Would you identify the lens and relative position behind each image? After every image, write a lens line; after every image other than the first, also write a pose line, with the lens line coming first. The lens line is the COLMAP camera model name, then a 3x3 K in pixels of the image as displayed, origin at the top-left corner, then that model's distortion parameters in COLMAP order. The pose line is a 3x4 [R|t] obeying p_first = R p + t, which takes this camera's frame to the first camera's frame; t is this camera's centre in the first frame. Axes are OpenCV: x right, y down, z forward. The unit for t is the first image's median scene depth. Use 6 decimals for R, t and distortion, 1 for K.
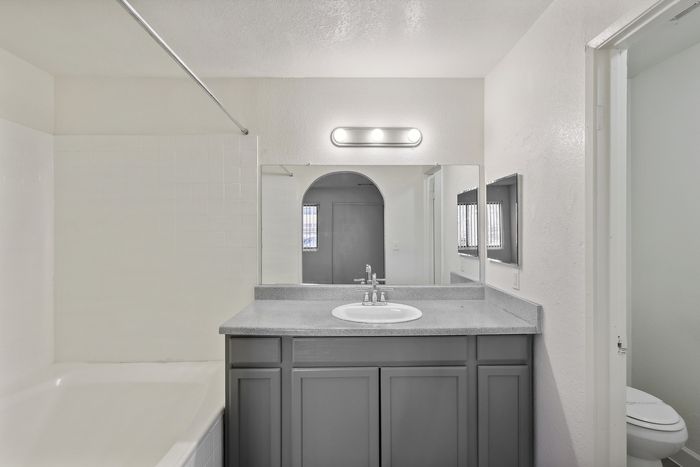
lens RADIAL K [[322.9, 0, 350.9], [0, 322.9, 231.2], [0, 0, 1]] dist [0.000412, 0.000123]
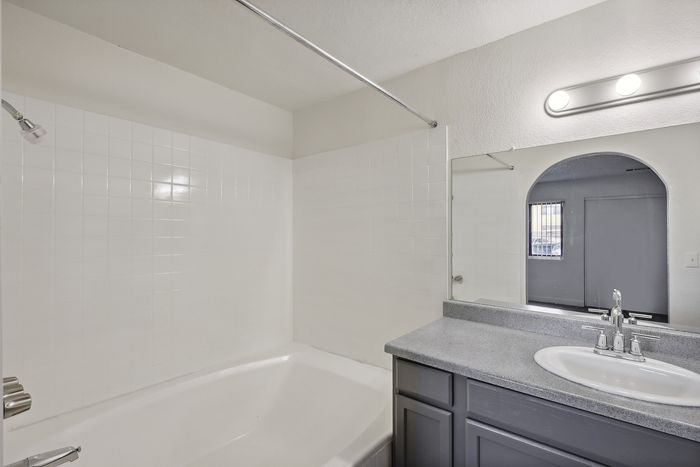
lens RADIAL K [[331.0, 0, 350.0], [0, 331.0, 233.5], [0, 0, 1]] dist [-0.000731, 0.000490]
pose [[0.767301, -0.000102, -0.641287, 0.078941], [-0.001424, 0.999997, -0.001863, -0.007461], [0.641285, 0.002343, 0.767299, 0.163011]]
